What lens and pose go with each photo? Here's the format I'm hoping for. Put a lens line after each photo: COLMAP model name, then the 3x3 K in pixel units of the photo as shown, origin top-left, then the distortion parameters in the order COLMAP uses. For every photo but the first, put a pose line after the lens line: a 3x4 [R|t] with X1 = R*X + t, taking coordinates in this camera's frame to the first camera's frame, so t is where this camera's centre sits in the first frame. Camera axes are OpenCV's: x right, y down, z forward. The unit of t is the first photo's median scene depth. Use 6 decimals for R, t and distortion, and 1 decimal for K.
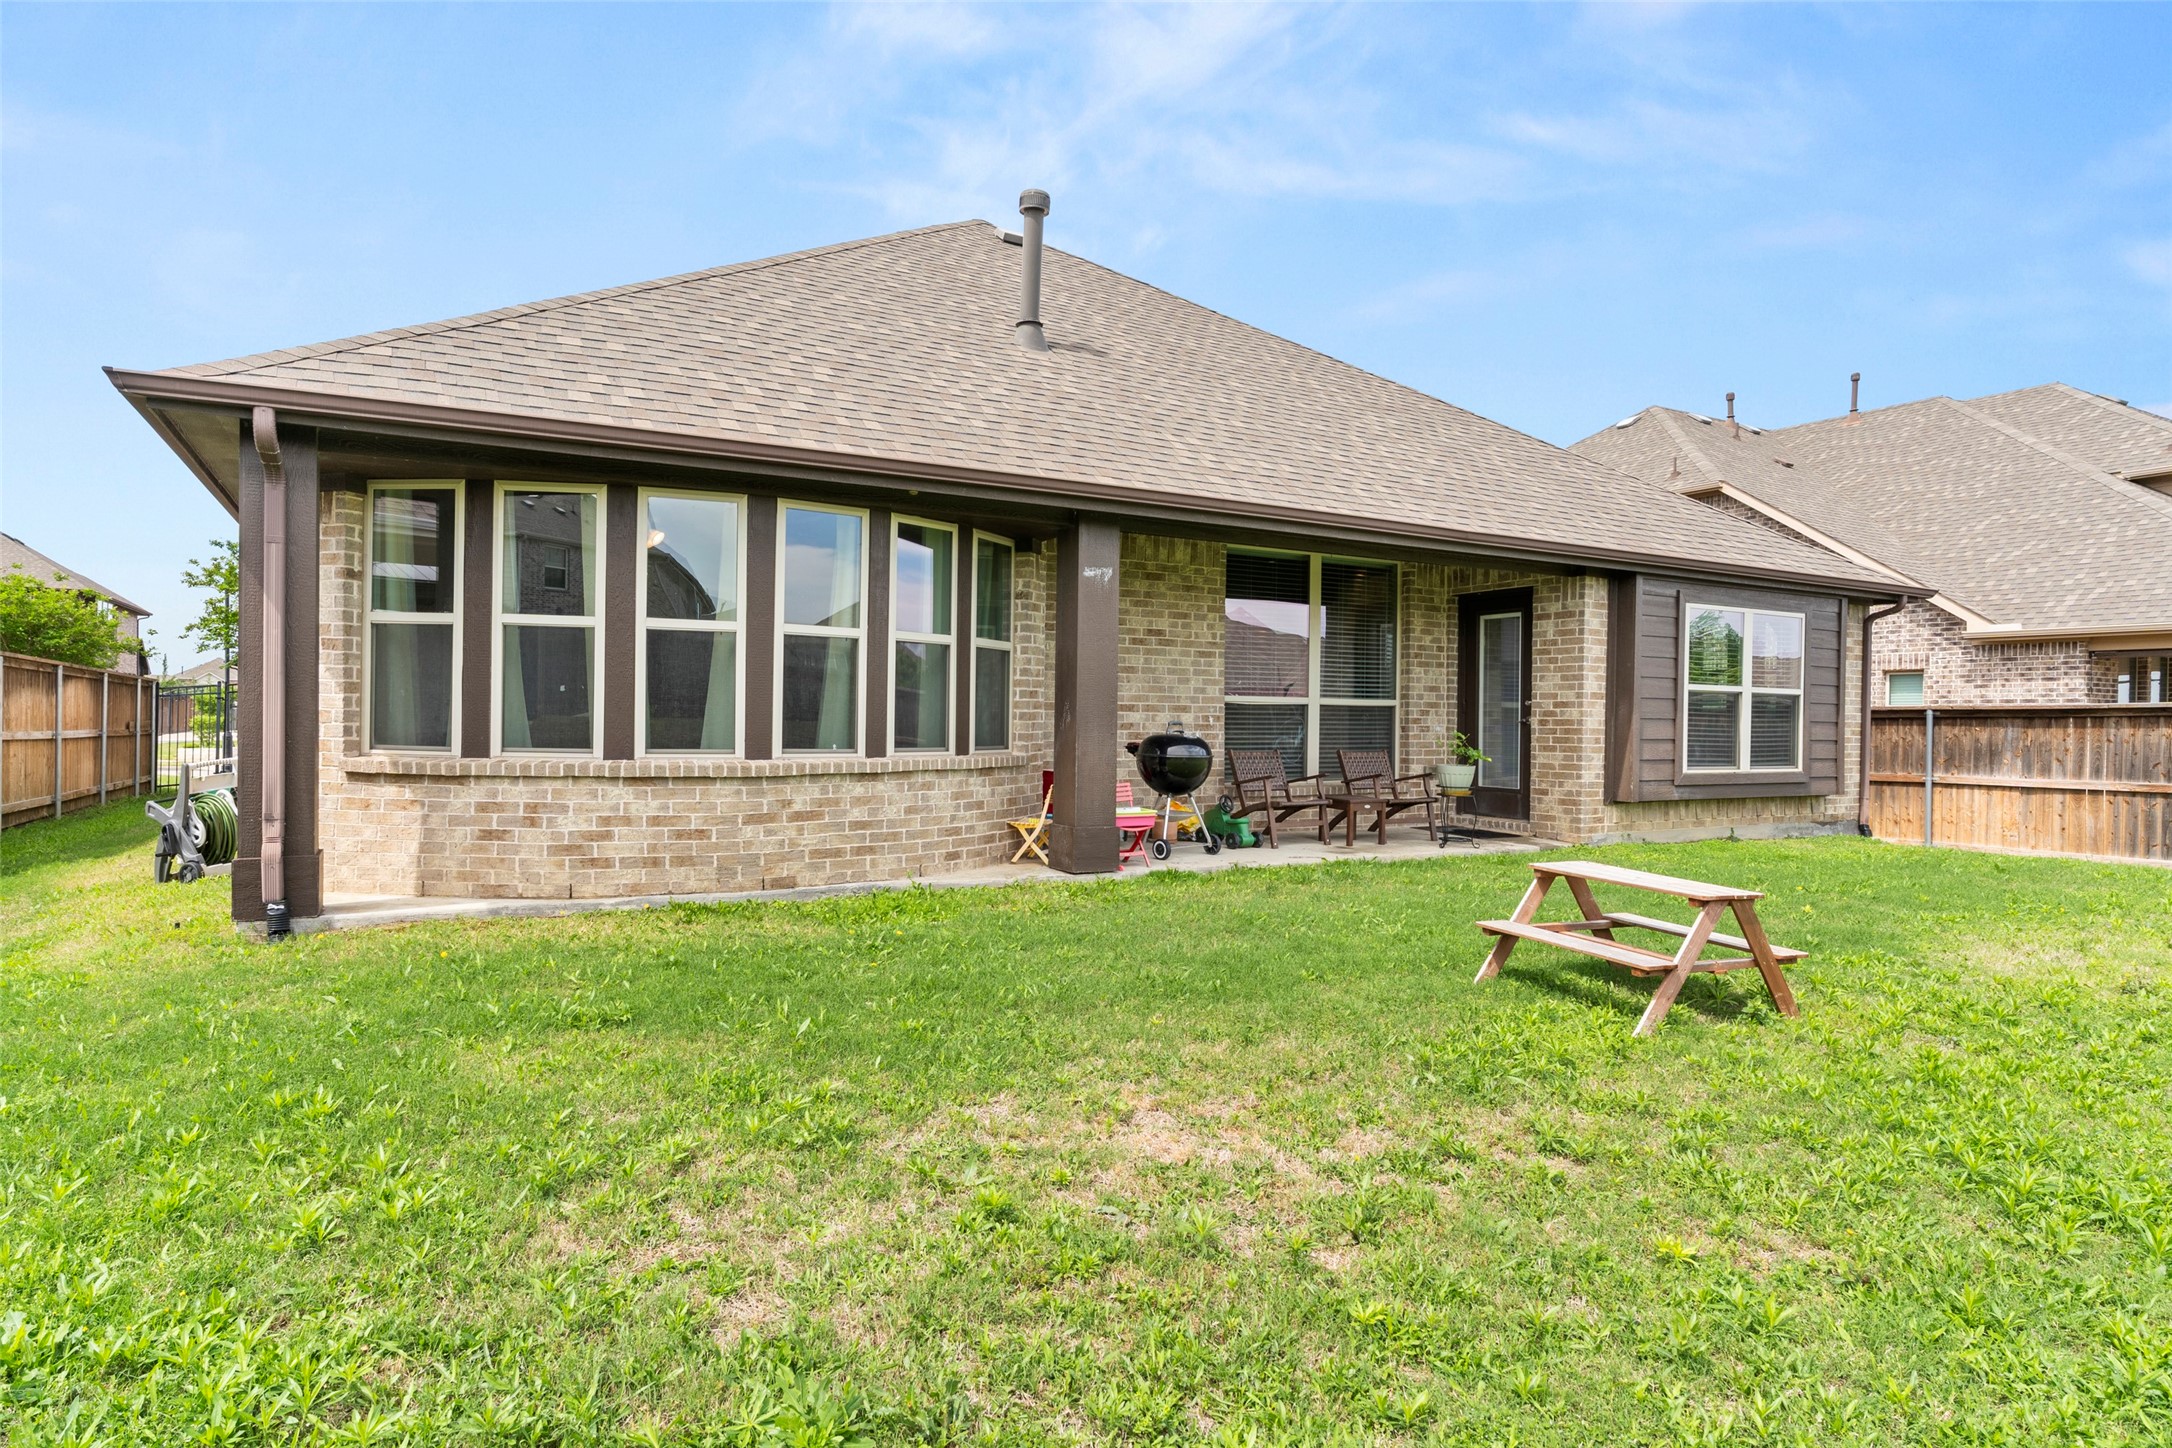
lens RADIAL K [[1193.1, 0, 1082.4], [0, 1193.1, 724.2], [0, 0, 1]] dist [-0.003698, 0.001950]
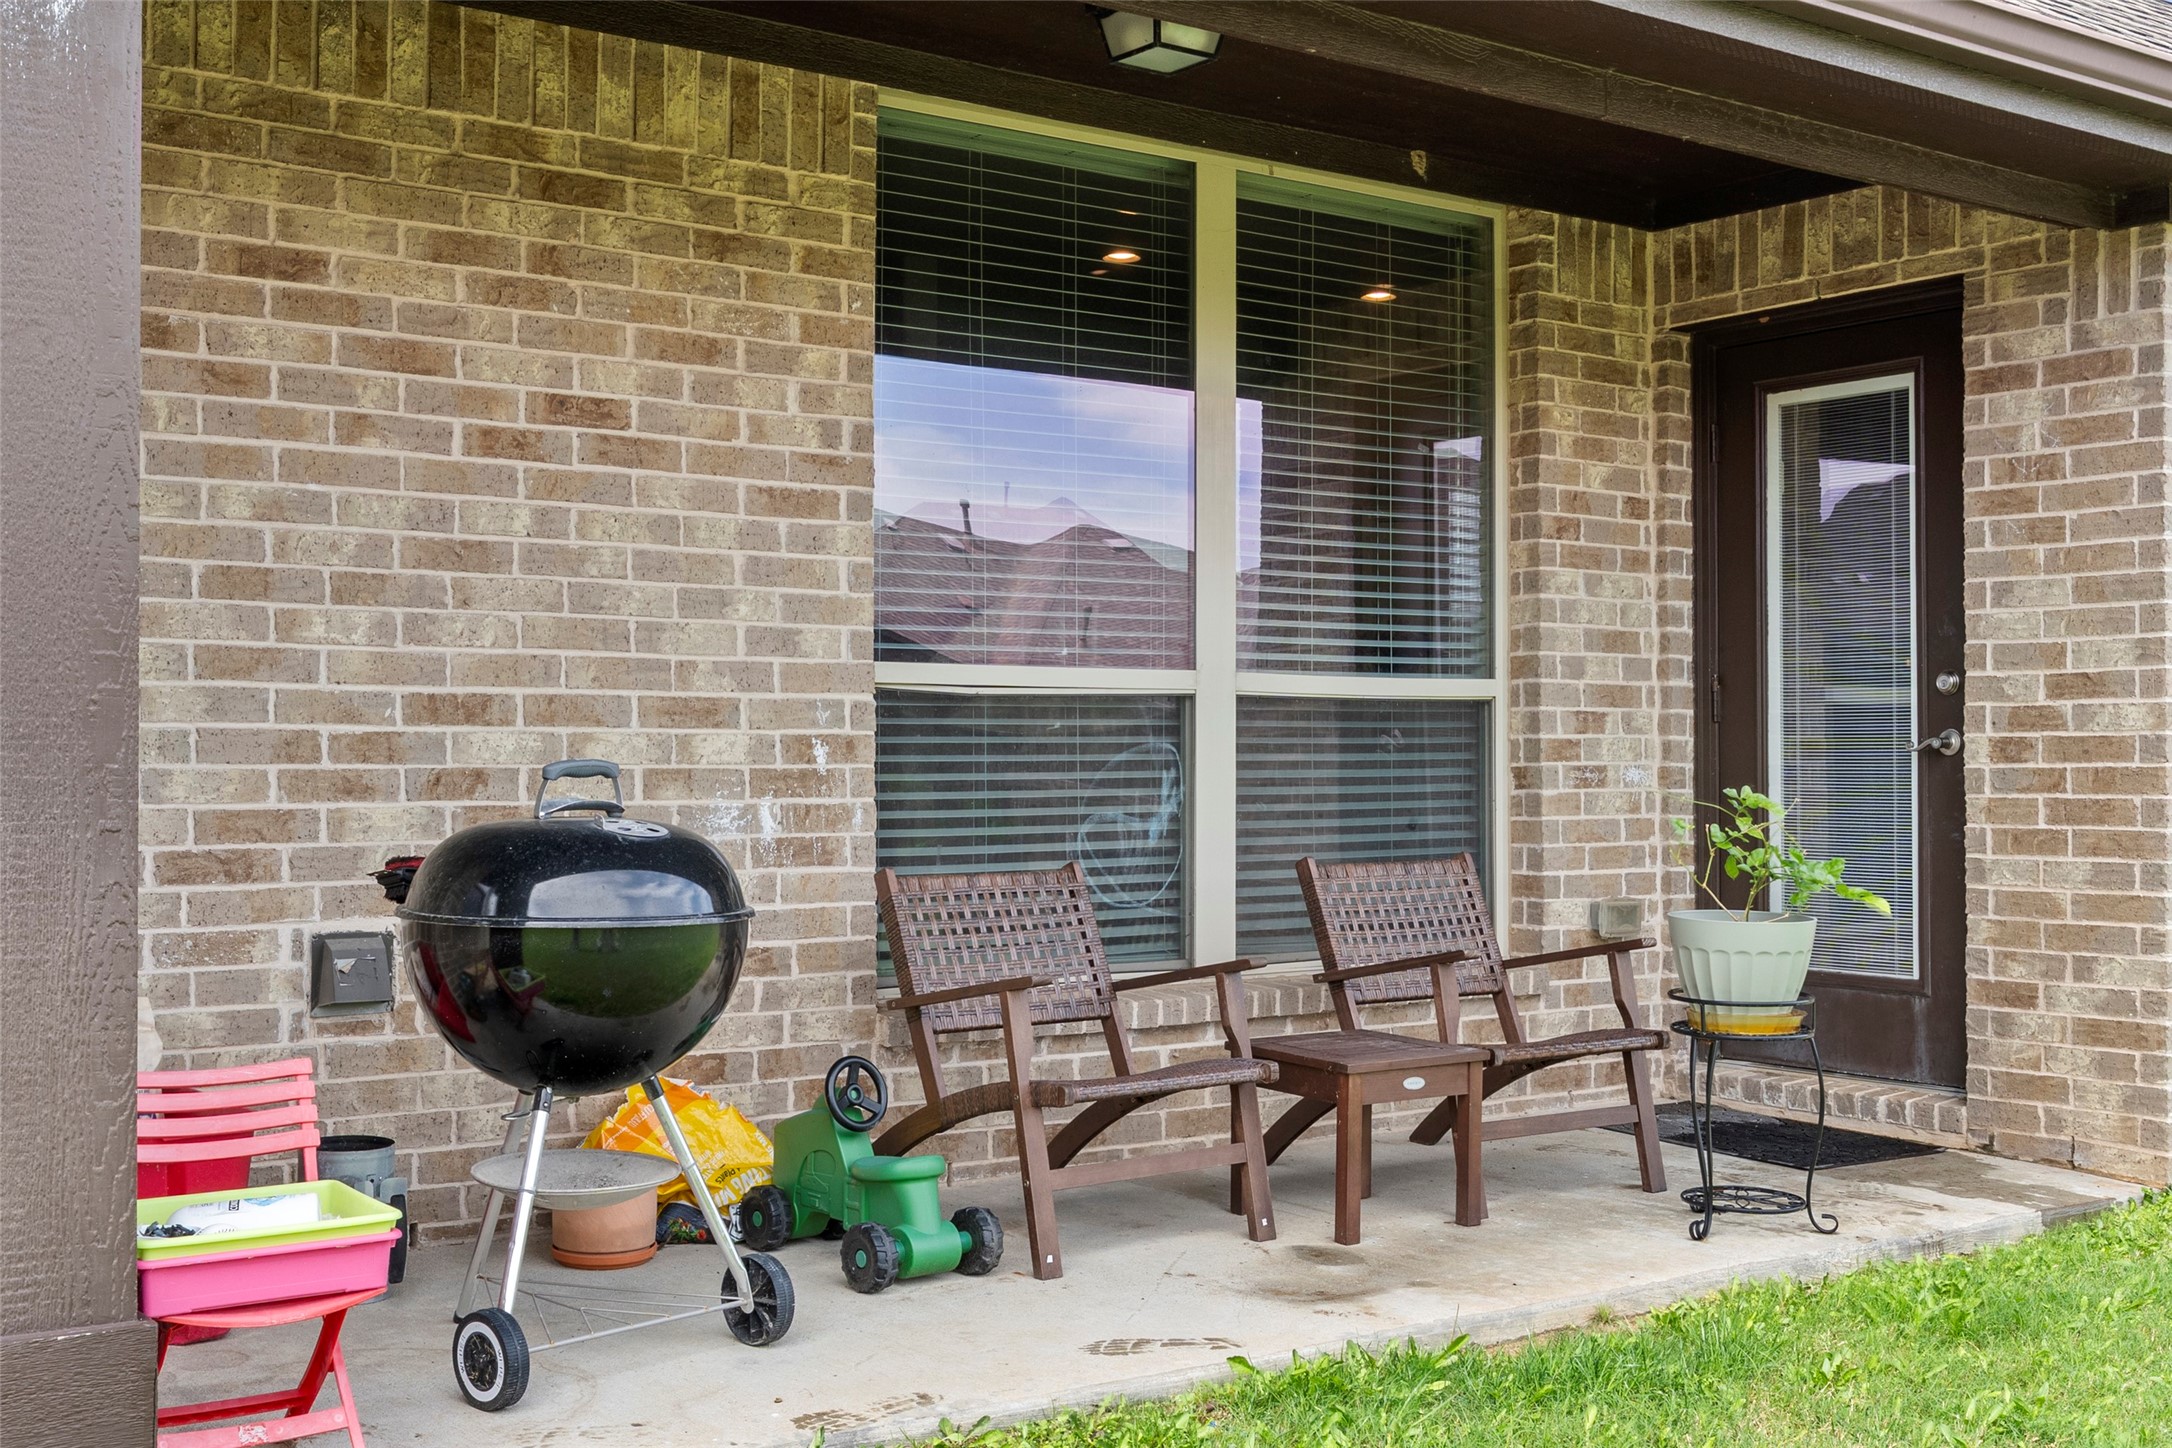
lens RADIAL K [[2415.8, 0, 1086.0], [0, 2415.8, 724.0], [0, 0, 1]] dist [0.002989, 0.002355]
pose [[0.993404, -0.010019, 0.114226, 0.103519], [0.011934, 0.999799, -0.016095, -0.000862], [-0.114041, 0.017352, 0.993324, 0.460181]]
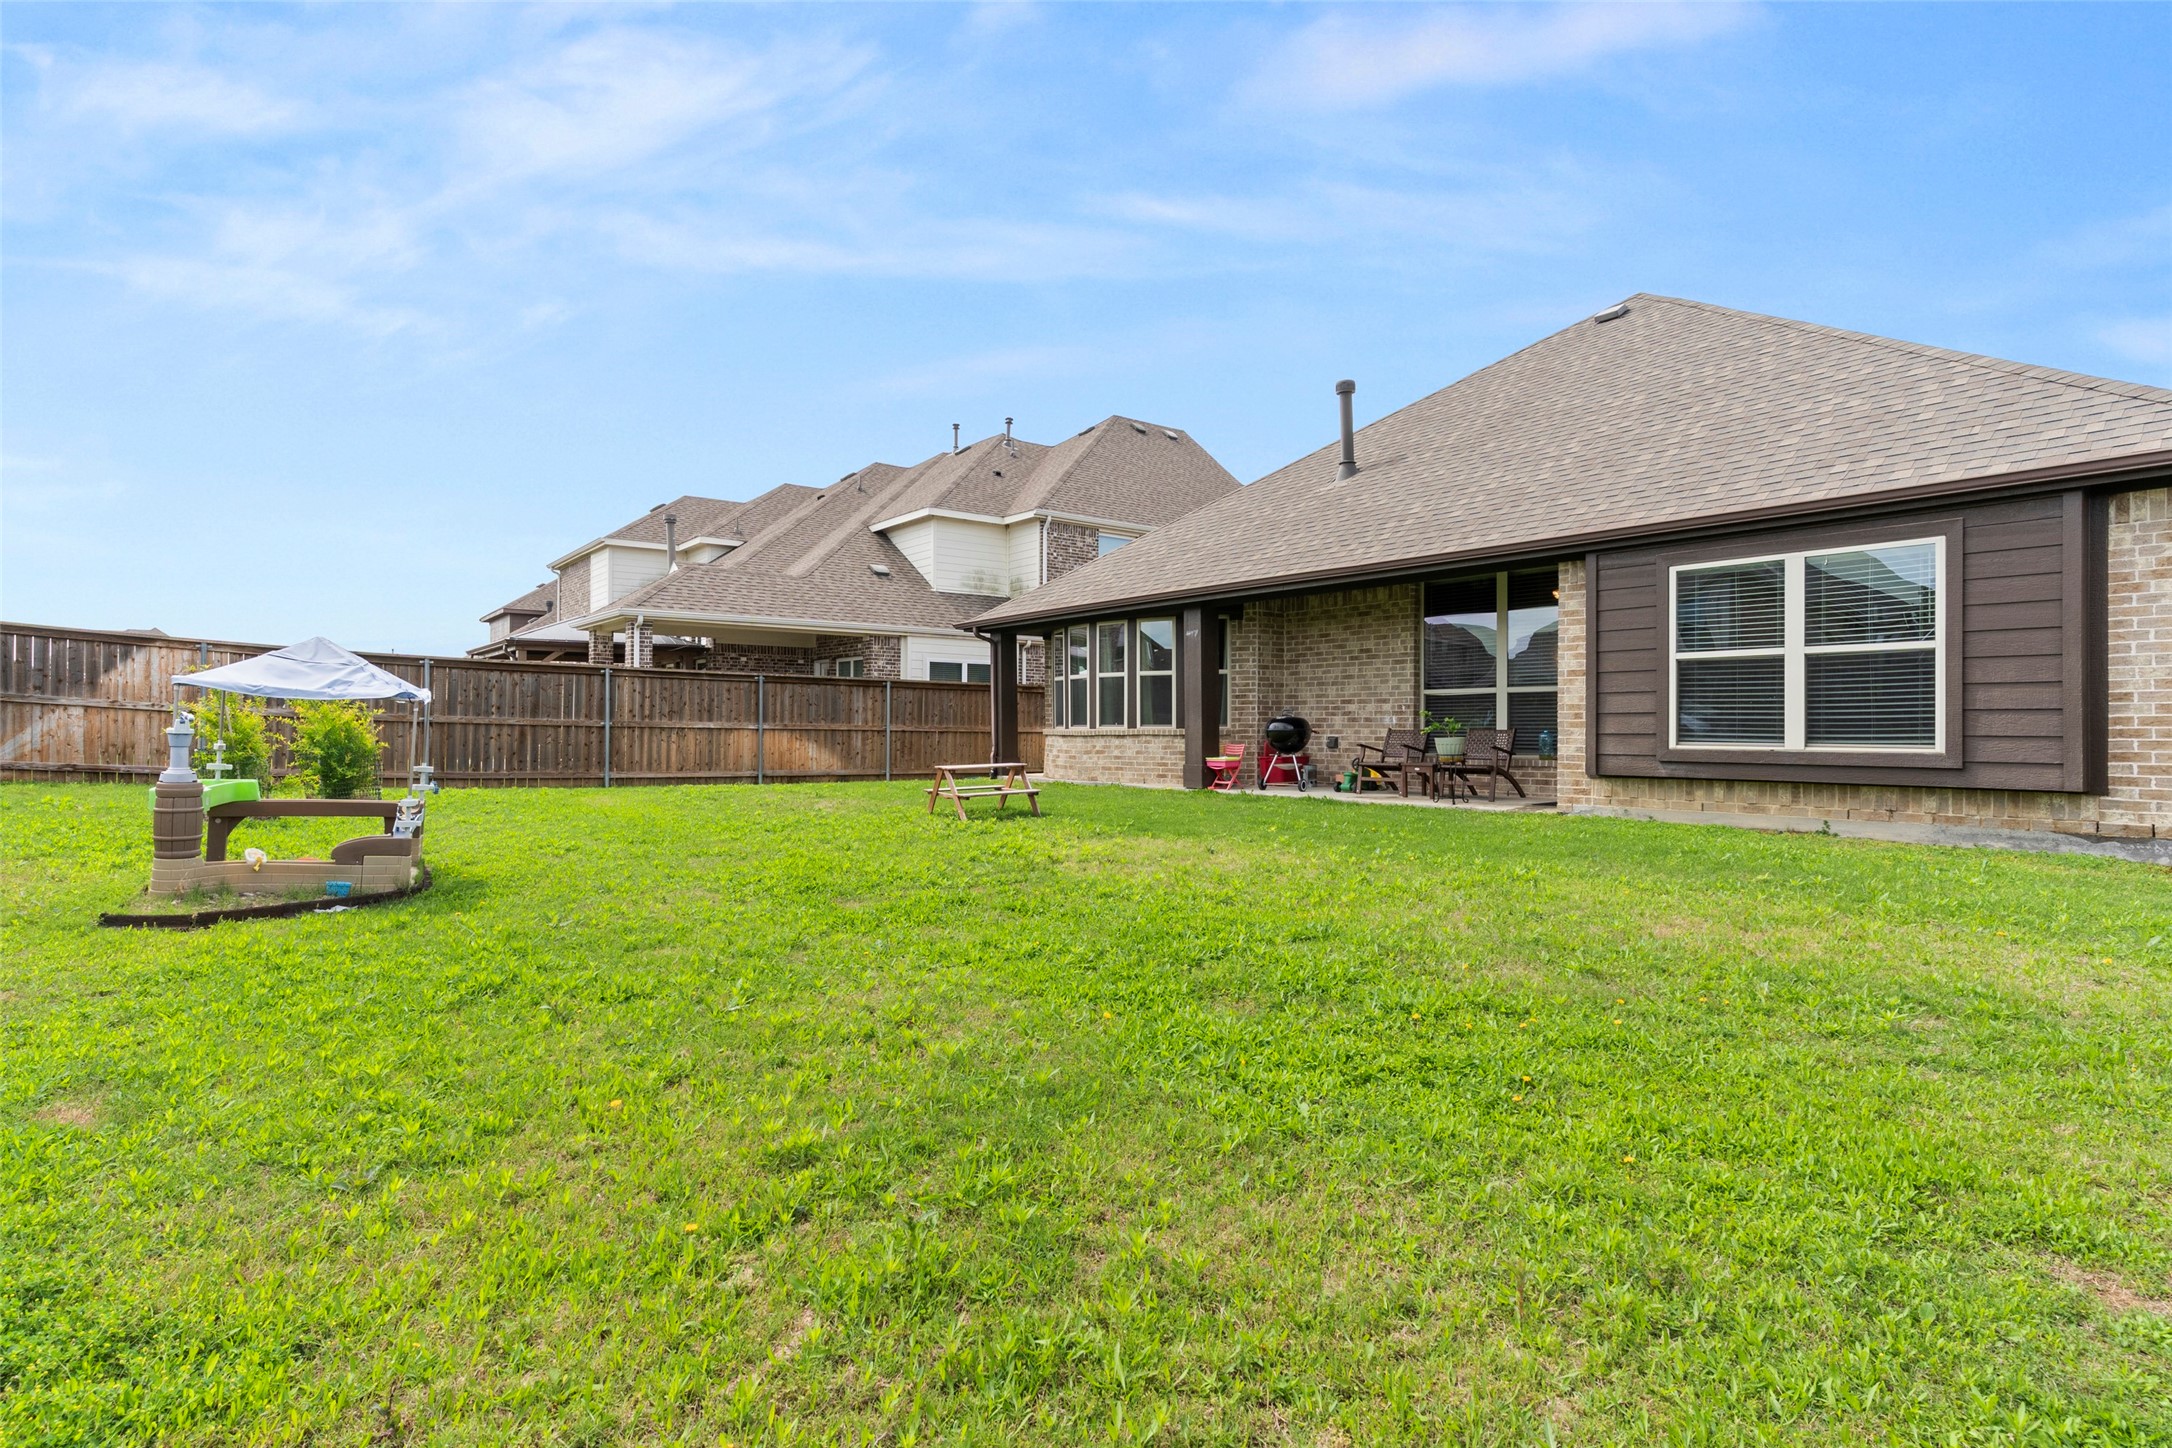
lens RADIAL K [[1048.1, 0, 1086.0], [0, 1048.1, 724.0], [0, 0, 1]] dist [0.001698, 0.000328]
pose [[0.174239, -0.016663, -0.984562, 1.245806], [-0.004443, 0.999833, -0.017708, 0.038713], [0.984693, 0.007460, 0.174136, 0.405278]]
